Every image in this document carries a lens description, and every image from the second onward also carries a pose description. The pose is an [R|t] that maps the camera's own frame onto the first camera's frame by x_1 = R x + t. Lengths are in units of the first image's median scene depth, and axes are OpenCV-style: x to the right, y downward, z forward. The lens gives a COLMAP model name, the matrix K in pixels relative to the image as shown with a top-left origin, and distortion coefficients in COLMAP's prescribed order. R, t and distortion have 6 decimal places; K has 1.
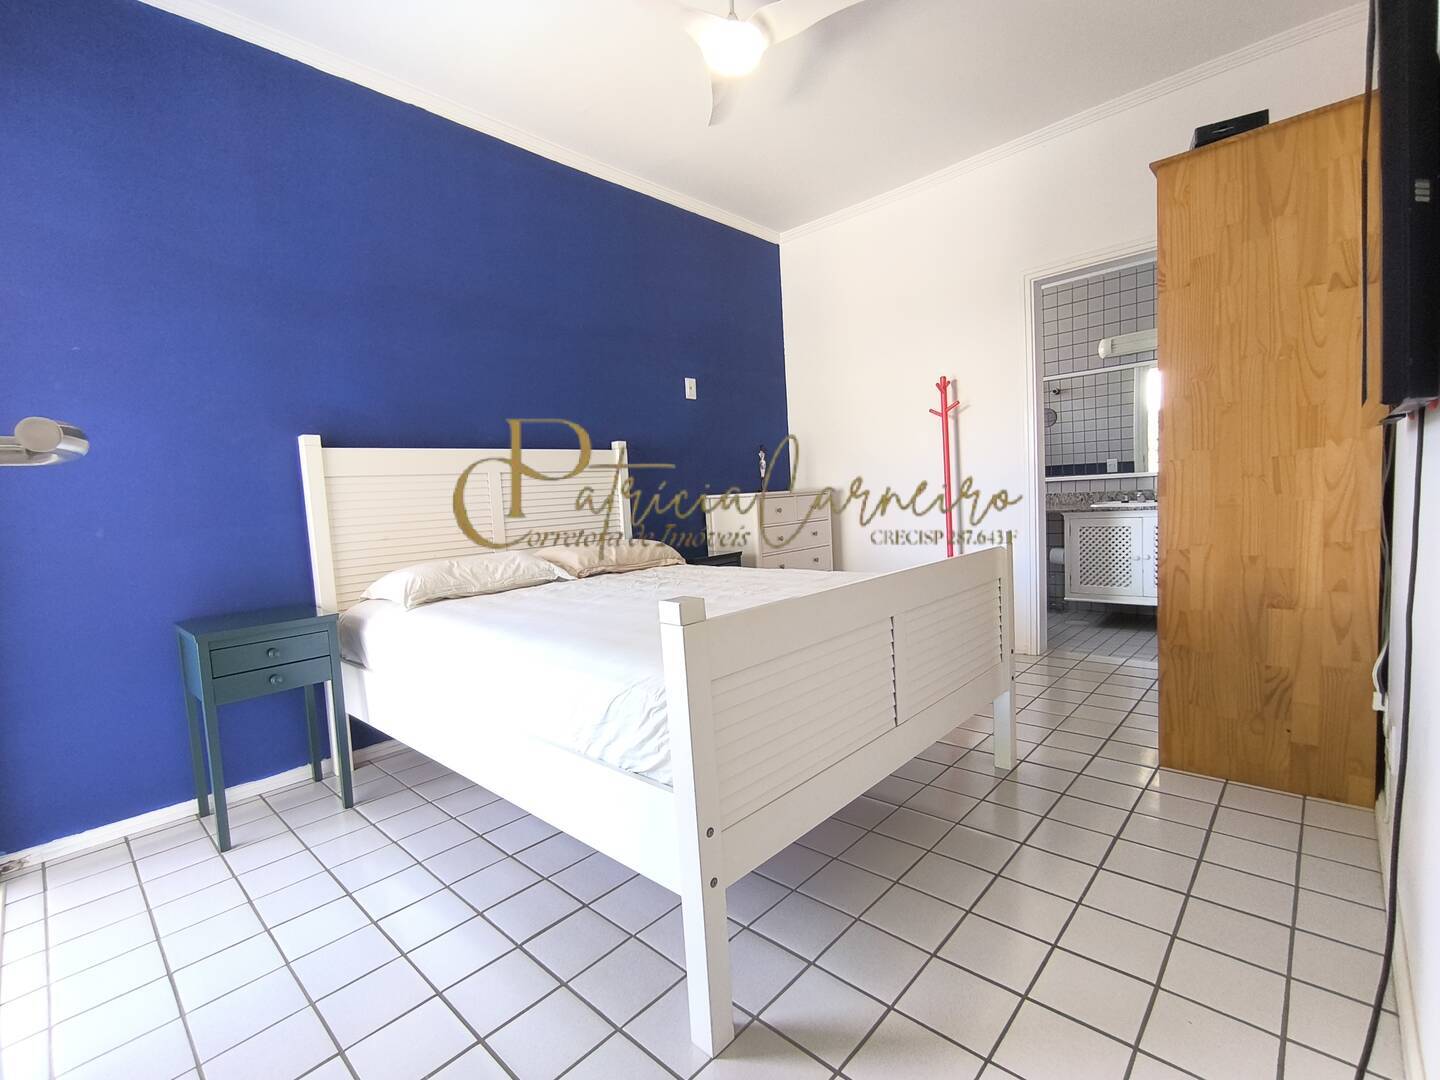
lens RADIAL K [[655.3, 0, 726.0], [0, 655.3, 541.1], [0, 0, 1]] dist [0.011658, -0.000681]
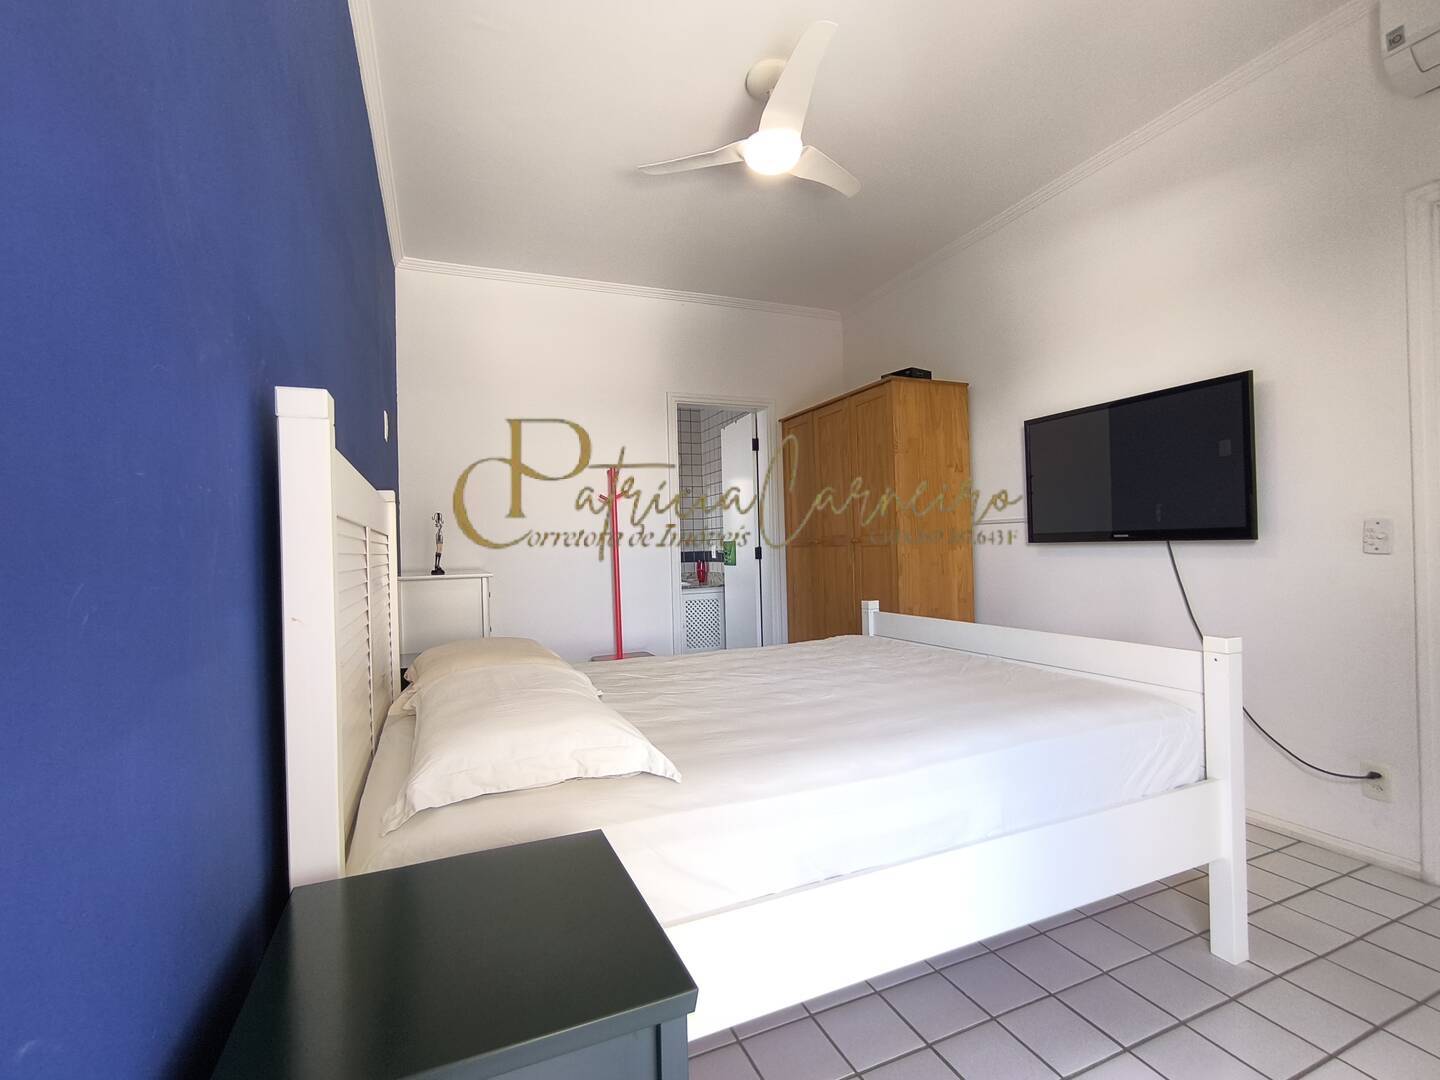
lens RADIAL K [[655.3, 0, 717.4], [0, 655.3, 544.4], [0, 0, 1]] dist [0.011658, -0.000681]
pose [[0.414742, 0.051209, 0.908497, -1.118179], [0.064810, 0.994217, -0.085627, -0.037067], [-0.907628, 0.094393, 0.409025, 0.831187]]
